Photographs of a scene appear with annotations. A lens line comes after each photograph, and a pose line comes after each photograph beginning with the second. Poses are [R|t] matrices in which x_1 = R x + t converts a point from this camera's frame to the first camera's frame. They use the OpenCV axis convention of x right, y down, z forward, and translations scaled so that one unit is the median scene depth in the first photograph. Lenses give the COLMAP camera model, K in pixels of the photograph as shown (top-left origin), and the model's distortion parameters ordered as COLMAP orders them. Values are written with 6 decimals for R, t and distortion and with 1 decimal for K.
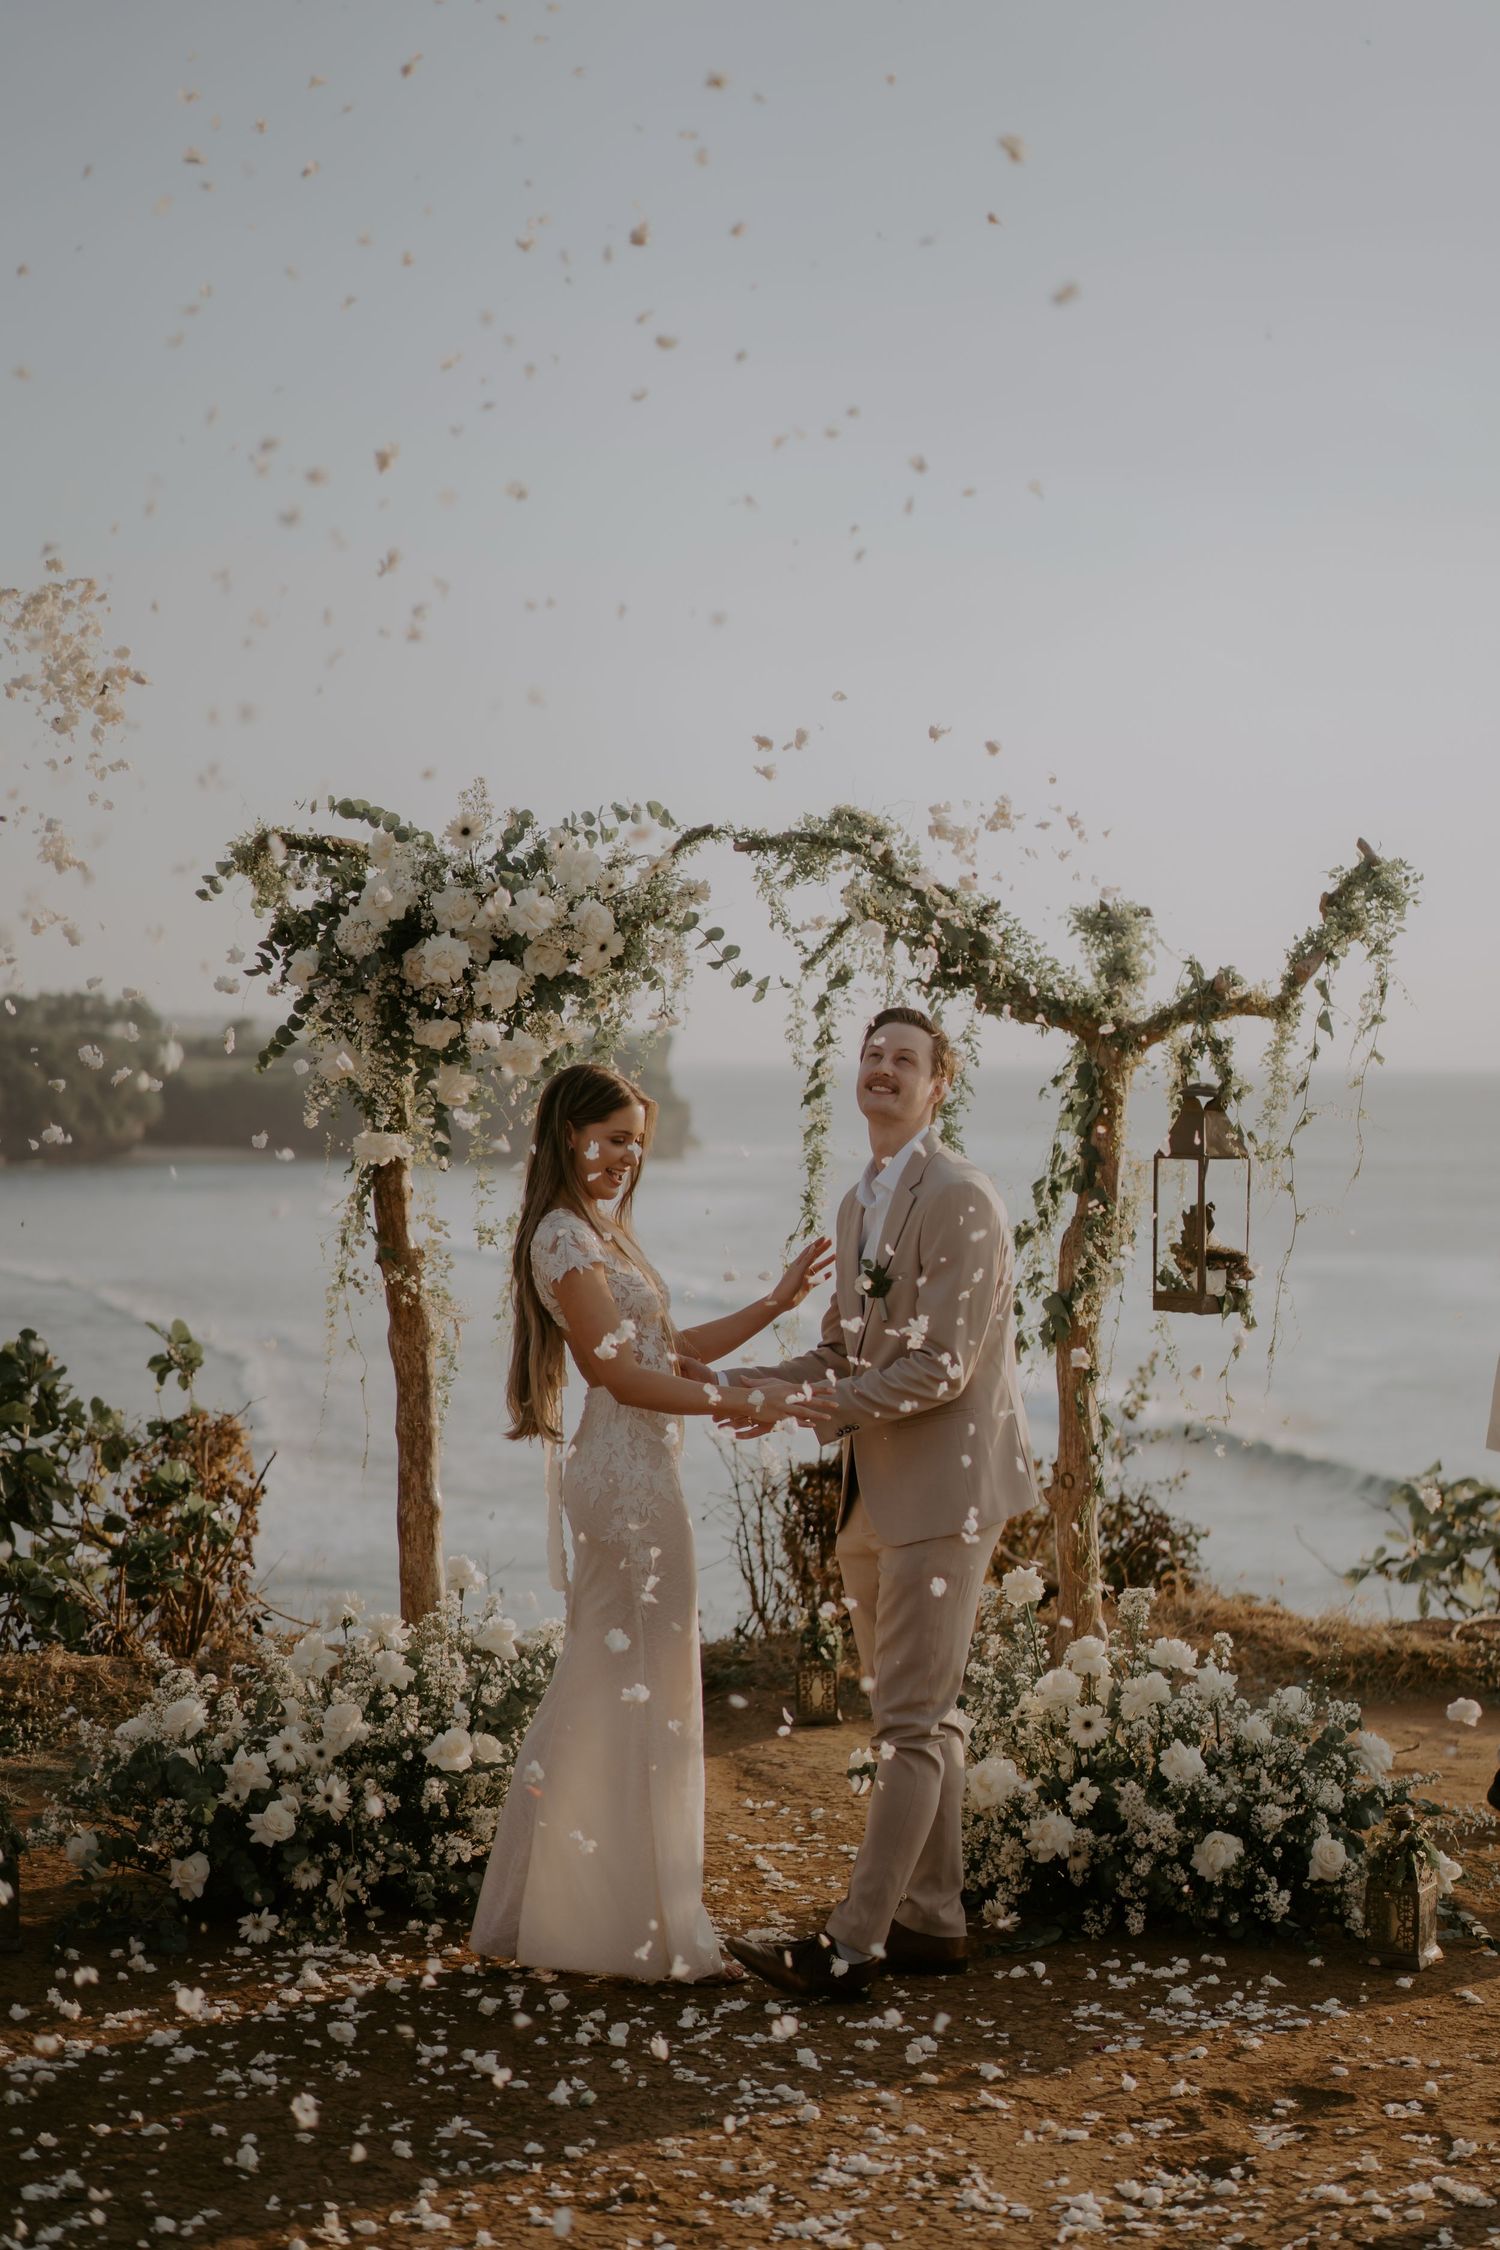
lens RADIAL K [[3822.7, 0, 757.7], [0, 3822.7, 1037.1], [0, 0, 1]] dist [-0.023101, 0.000000]
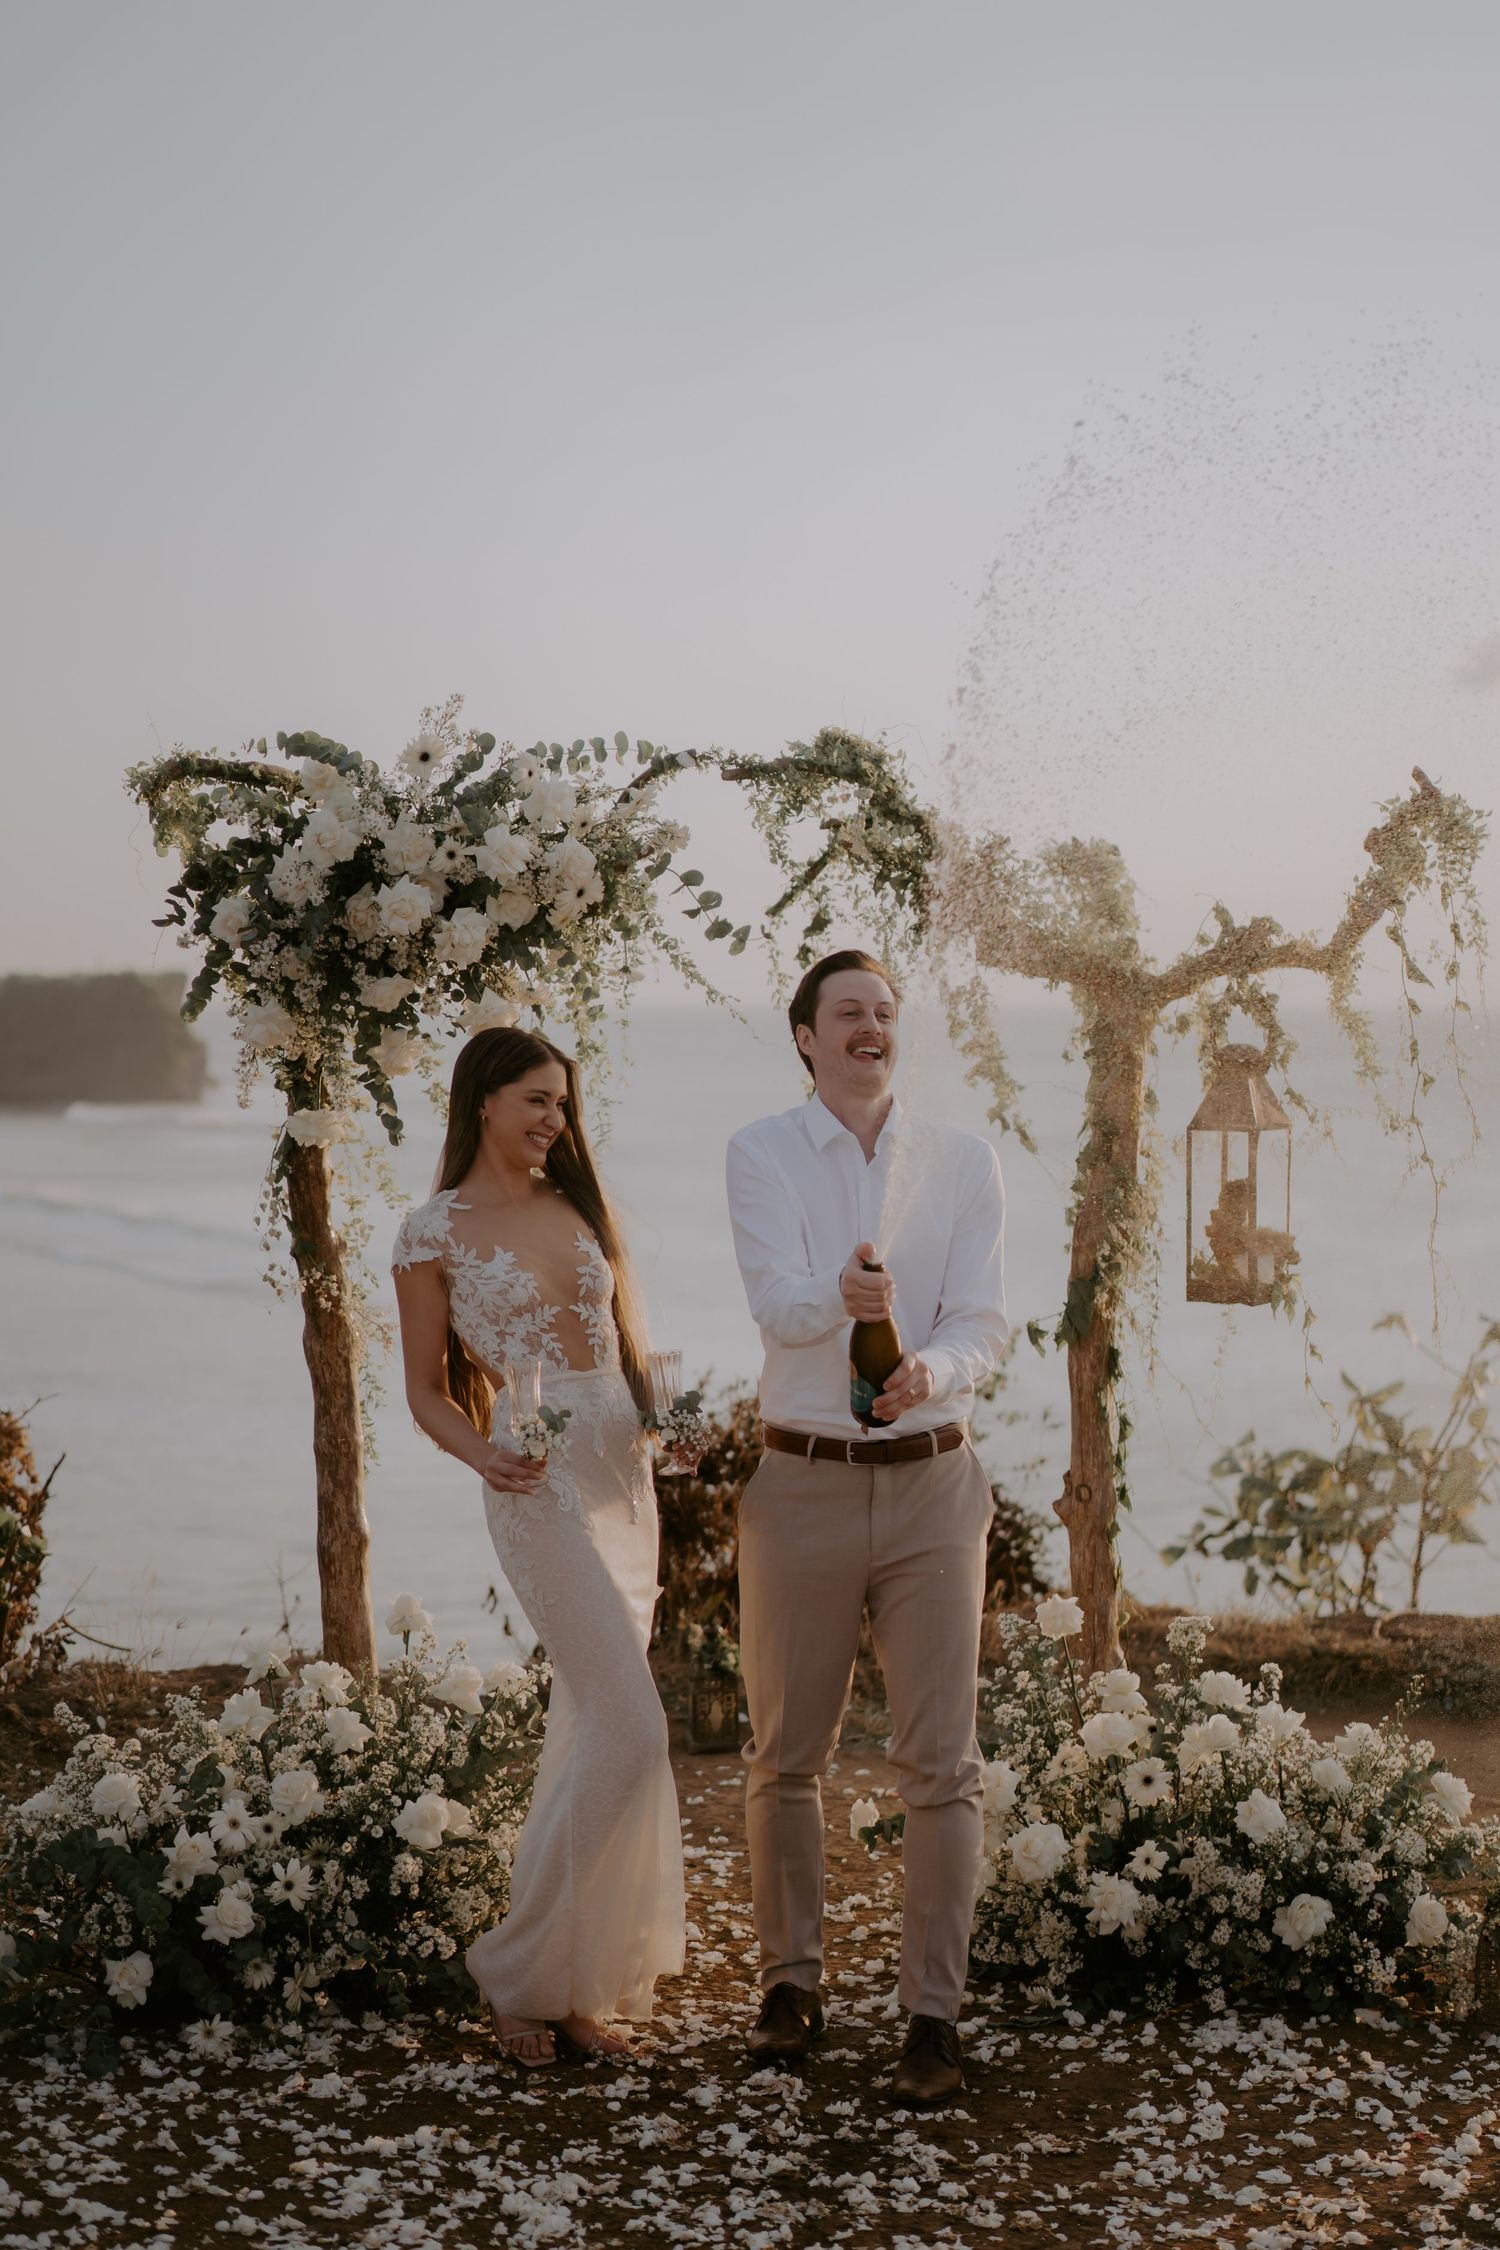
lens RADIAL K [[3822.7, 0, 657.9], [0, 3822.7, 1122.0], [0, 0, 1]] dist [-0.023101, 0.000000]
pose [[0.994840, -0.007989, 0.101142, -0.108881], [0.004025, 0.999218, 0.039334, -0.005356], [-0.101378, -0.038724, 0.994094, 0.135598]]
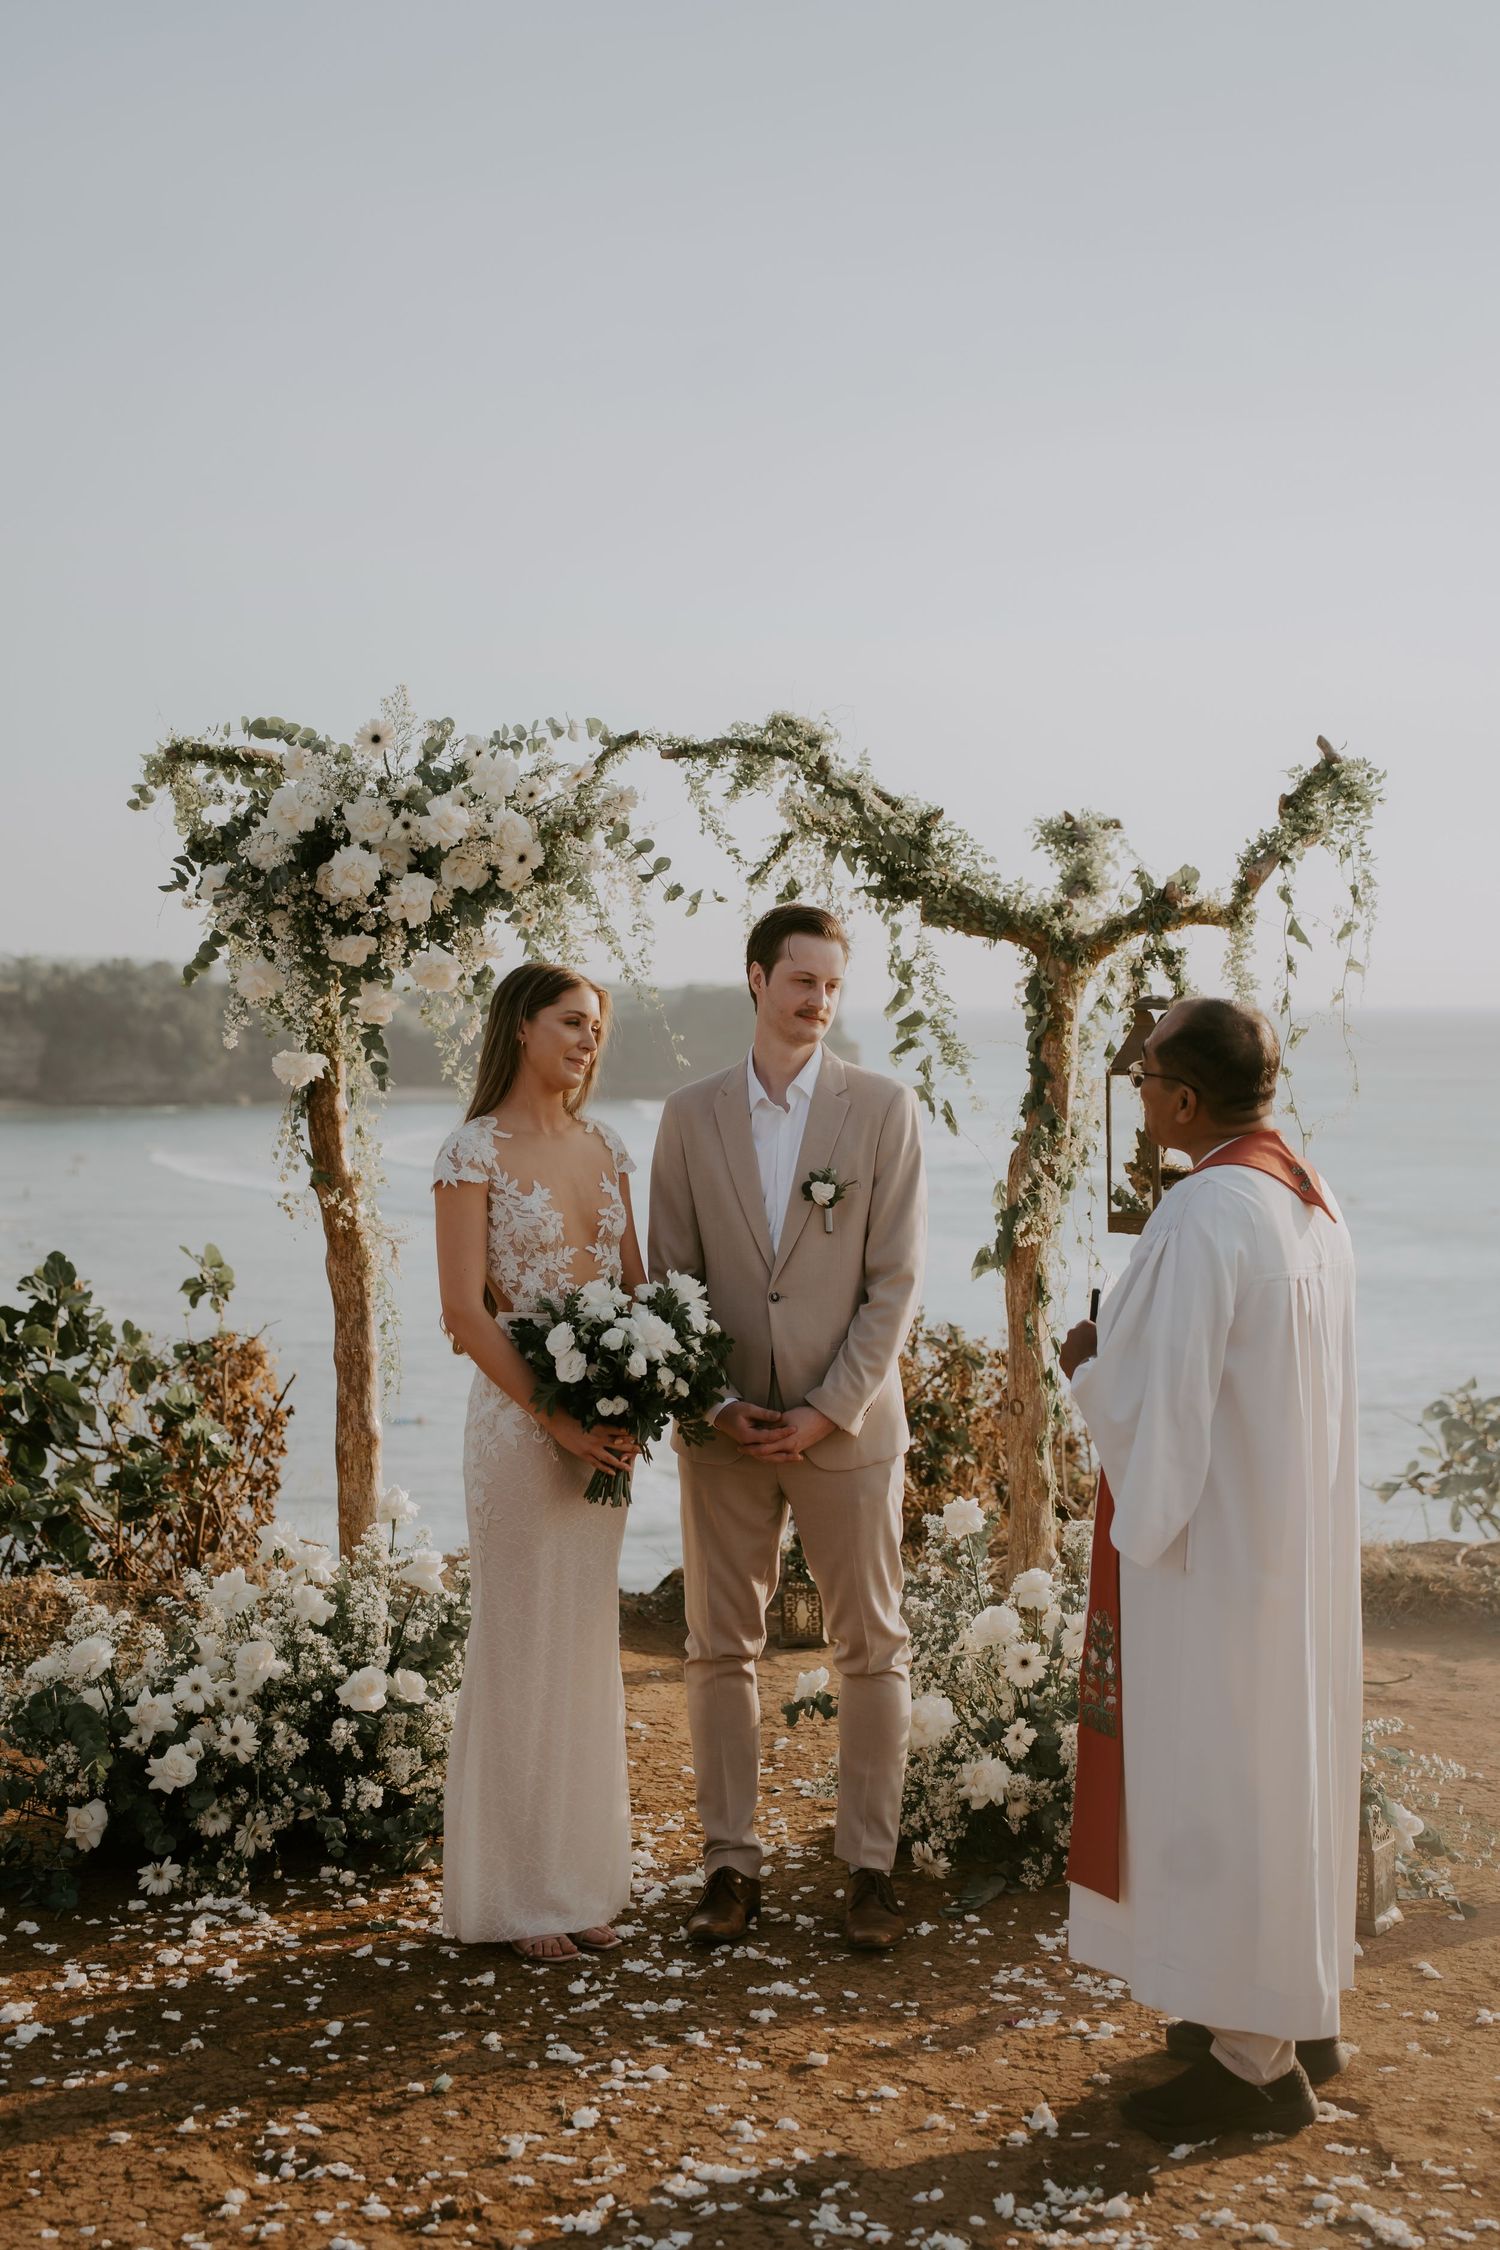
lens RADIAL K [[3381.1, 0, 738.8], [0, 3381.1, 1128.8], [0, 0, 1]] dist [0.206775, 0.000000]
pose [[0.998441, -0.006033, -0.055483, 0.060397], [0.008316, 0.999125, 0.040995, 0.009809], [0.055187, -0.041393, 0.997618, 0.143246]]
